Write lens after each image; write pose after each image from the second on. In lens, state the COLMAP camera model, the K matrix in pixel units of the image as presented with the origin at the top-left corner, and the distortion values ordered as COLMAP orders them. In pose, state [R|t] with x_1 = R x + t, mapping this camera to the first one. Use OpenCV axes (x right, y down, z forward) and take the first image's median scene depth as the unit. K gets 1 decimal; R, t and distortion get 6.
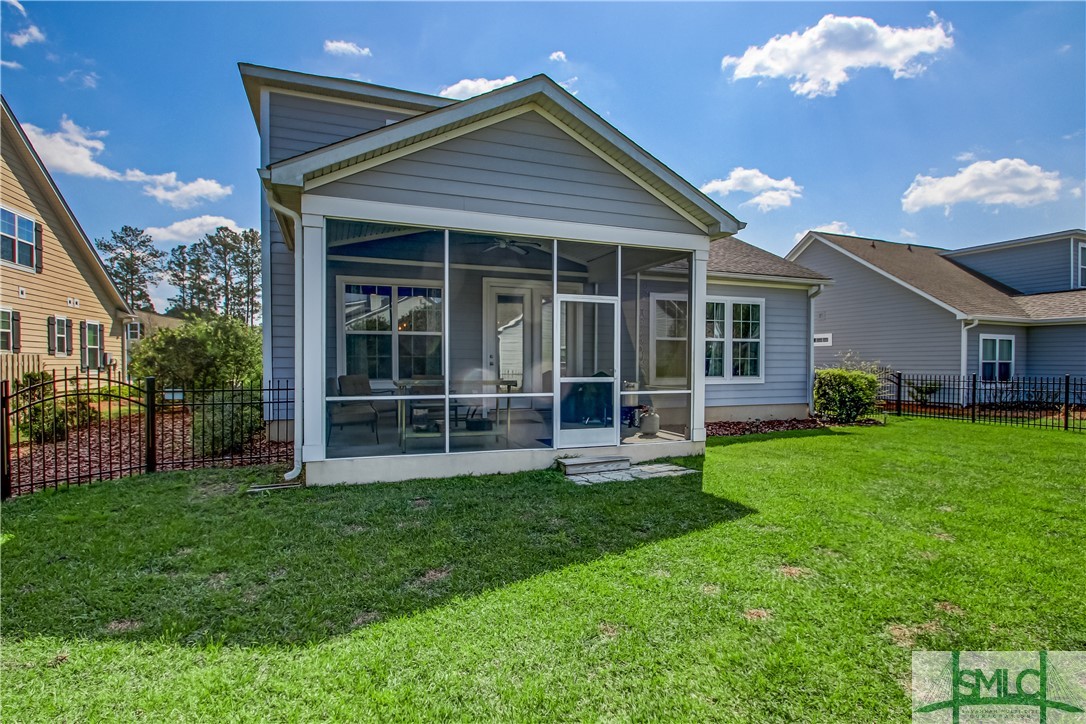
lens RADIAL K [[562.5, 0, 544.2], [0, 562.5, 371.0], [0, 0, 1]] dist [0.006870, -0.000431]
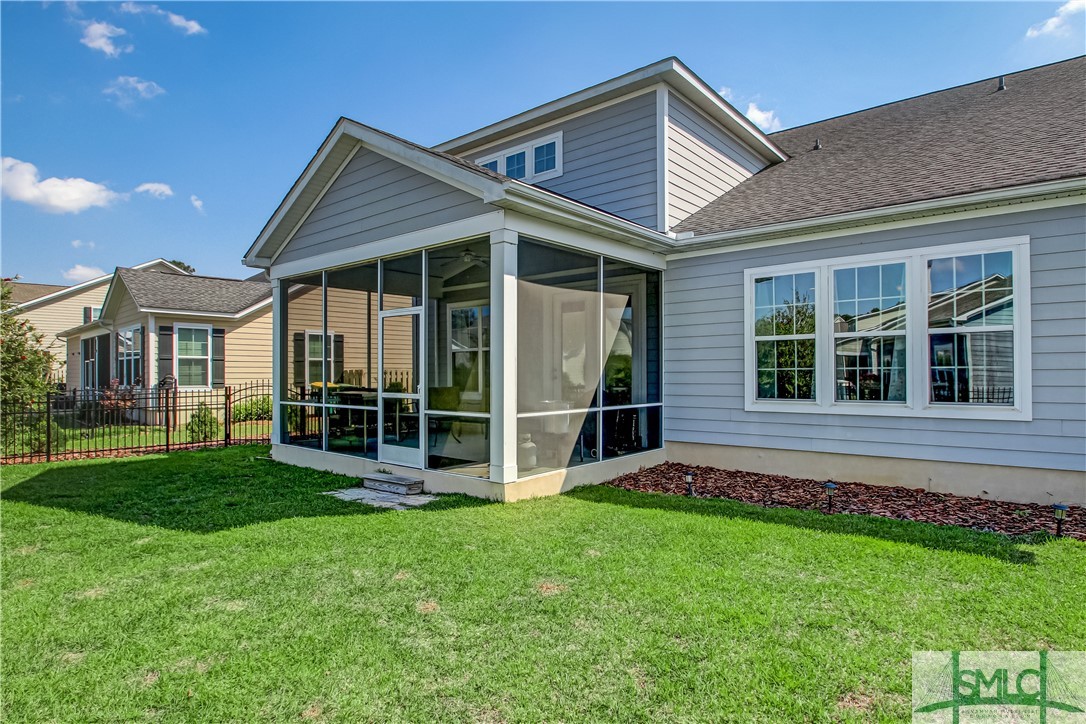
lens RADIAL K [[623.7, 0, 523.4], [0, 623.7, 359.8], [0, 0, 1]] dist [-0.004936, -0.001870]
pose [[0.457656, -0.022537, -0.888843, 0.832448], [-0.009146, 0.999507, -0.030051, -0.011195], [0.889082, 0.021882, 0.457224, 0.515075]]
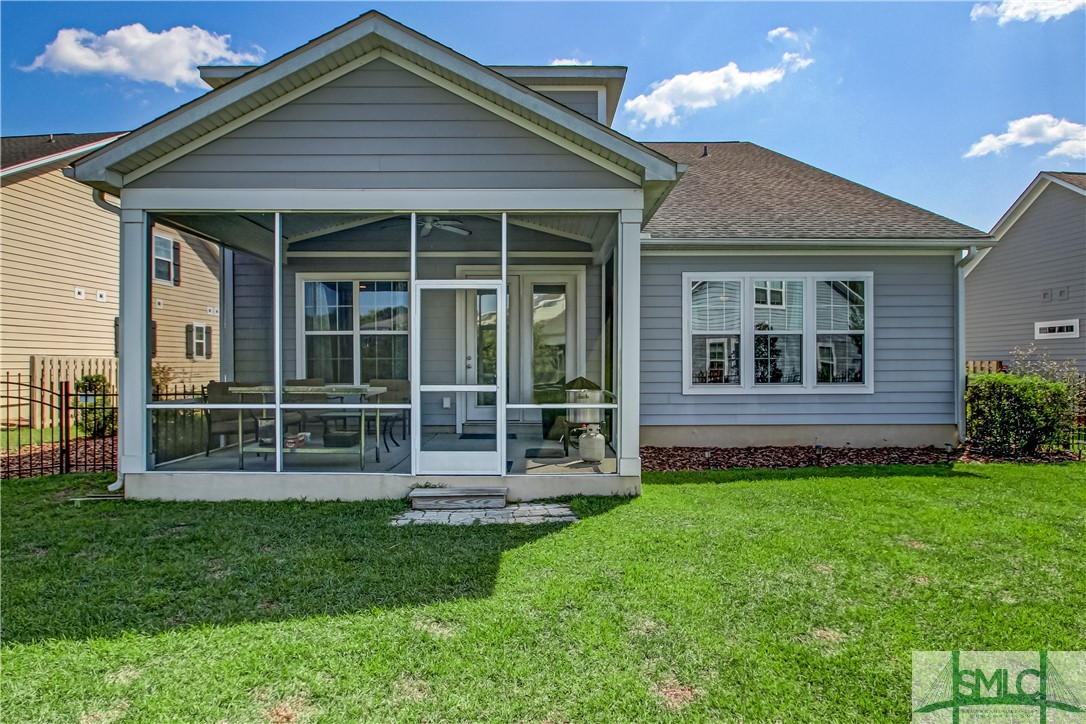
lens RADIAL K [[623.7, 0, 541.4], [0, 623.7, 361.2], [0, 0, 1]] dist [-0.004936, -0.001870]
pose [[0.932686, -0.004586, -0.360660, 0.365884], [-0.001852, 0.999845, -0.017504, -0.005048], [0.360684, 0.016994, 0.932533, 0.175245]]
